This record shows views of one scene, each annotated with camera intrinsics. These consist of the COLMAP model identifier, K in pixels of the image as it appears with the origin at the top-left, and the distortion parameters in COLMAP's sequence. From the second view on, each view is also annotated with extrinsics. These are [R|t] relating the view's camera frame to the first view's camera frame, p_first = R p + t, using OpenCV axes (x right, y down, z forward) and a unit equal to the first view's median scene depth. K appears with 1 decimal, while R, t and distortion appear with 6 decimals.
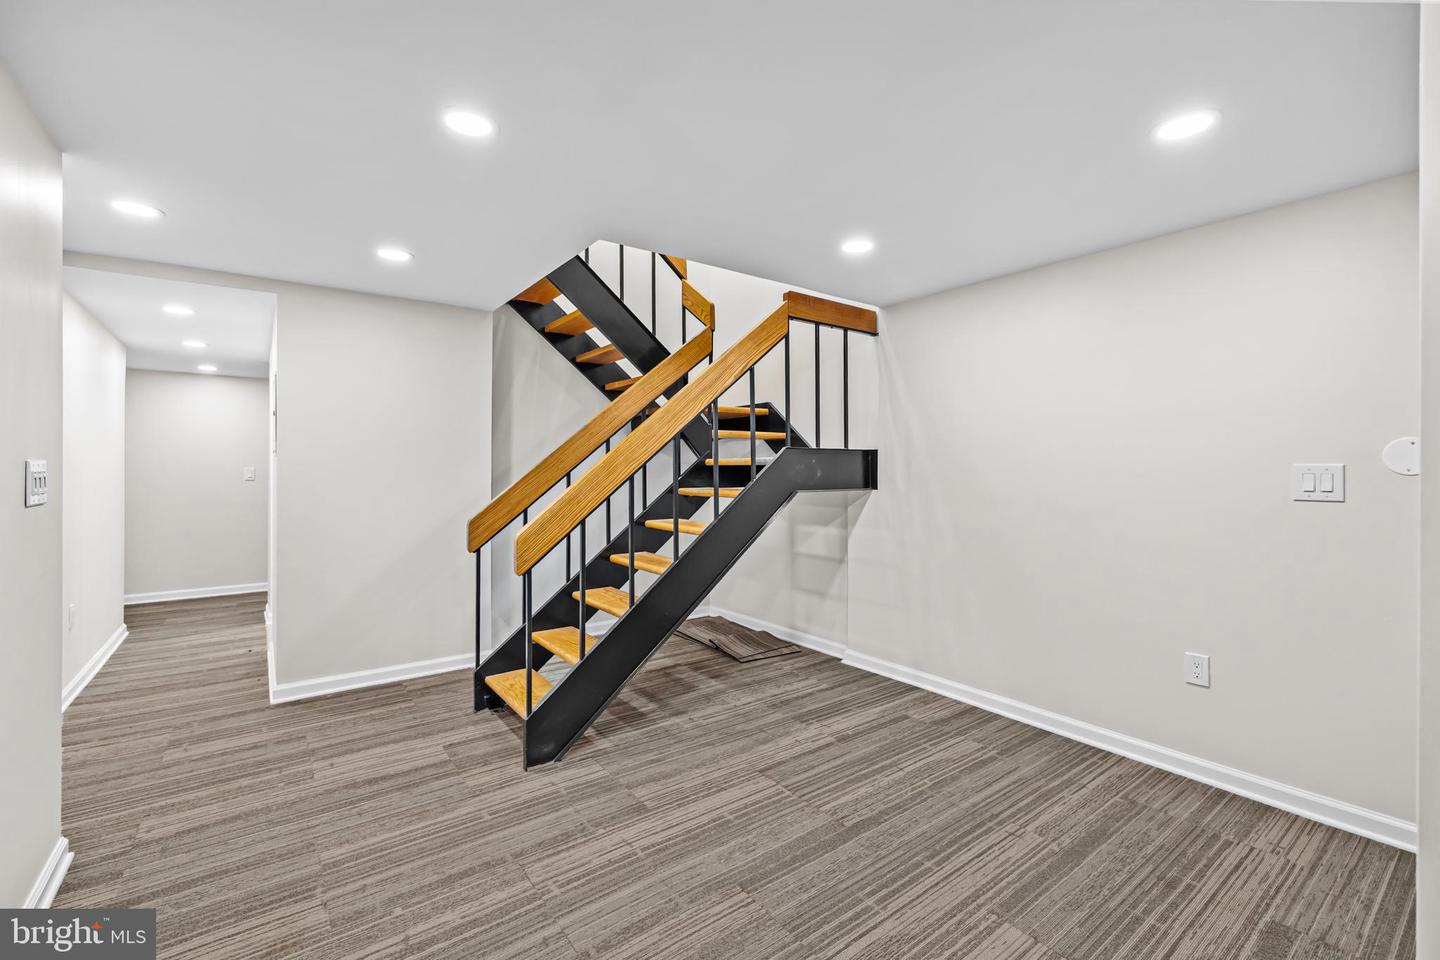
lens RADIAL K [[618.8, 0, 718.8], [0, 618.8, 471.0], [0, 0, 1]] dist [0.000091, -0.000015]
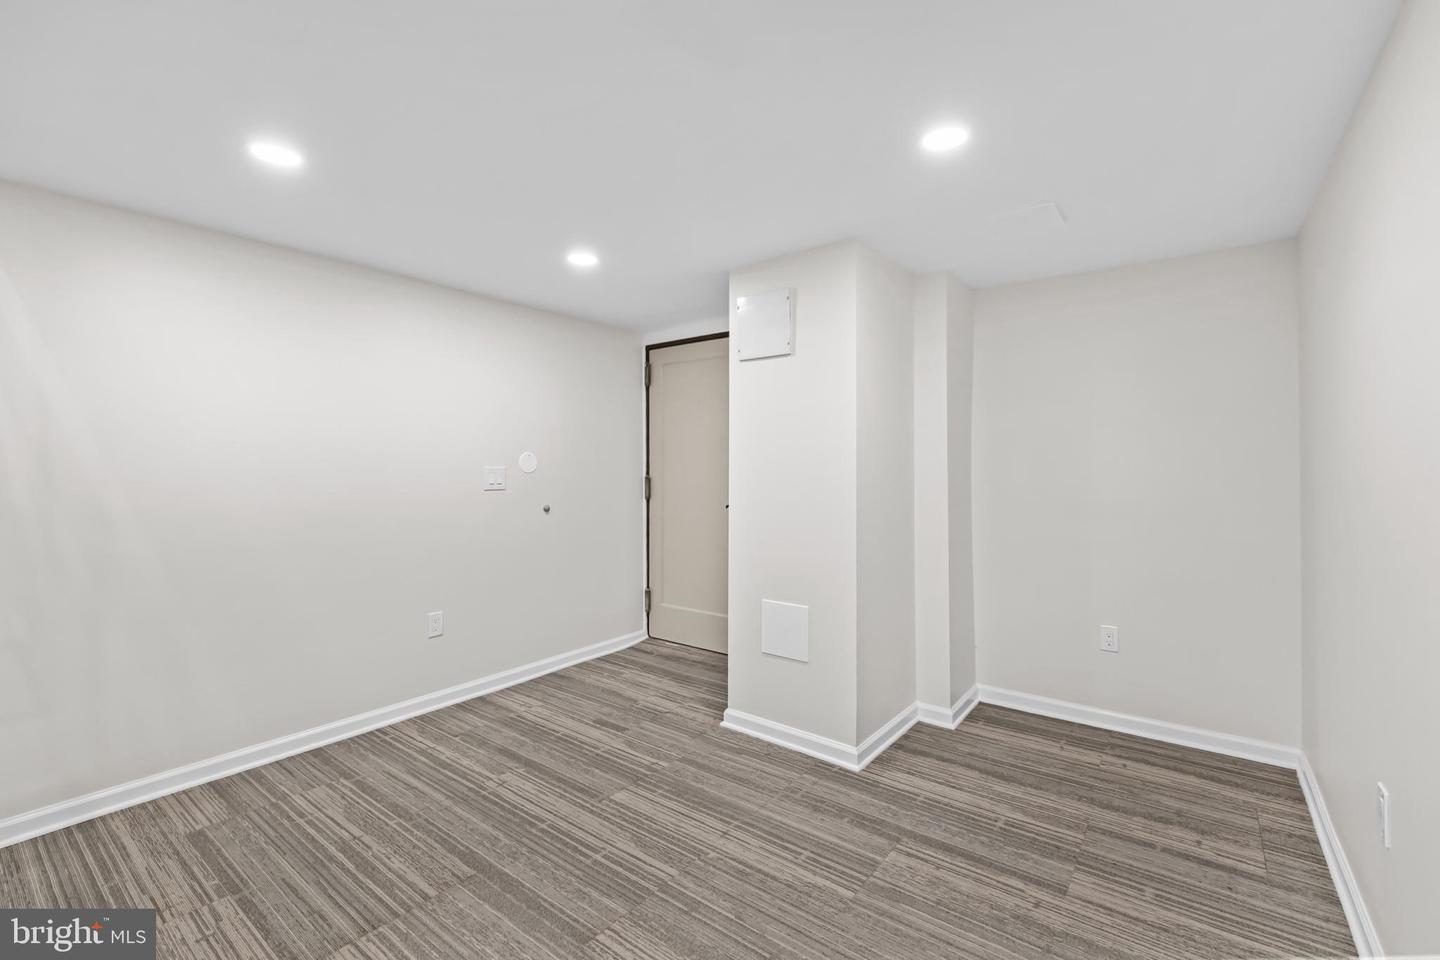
lens RADIAL K [[618.8, 0, 719.8], [0, 618.8, 475.9], [0, 0, 1]] dist [0.000091, -0.000015]
pose [[-0.274462, -0.010923, 0.961536, -0.619037], [0.007225, 0.999884, 0.013421, -0.004781], [-0.961571, 0.010631, -0.274352, 0.756130]]
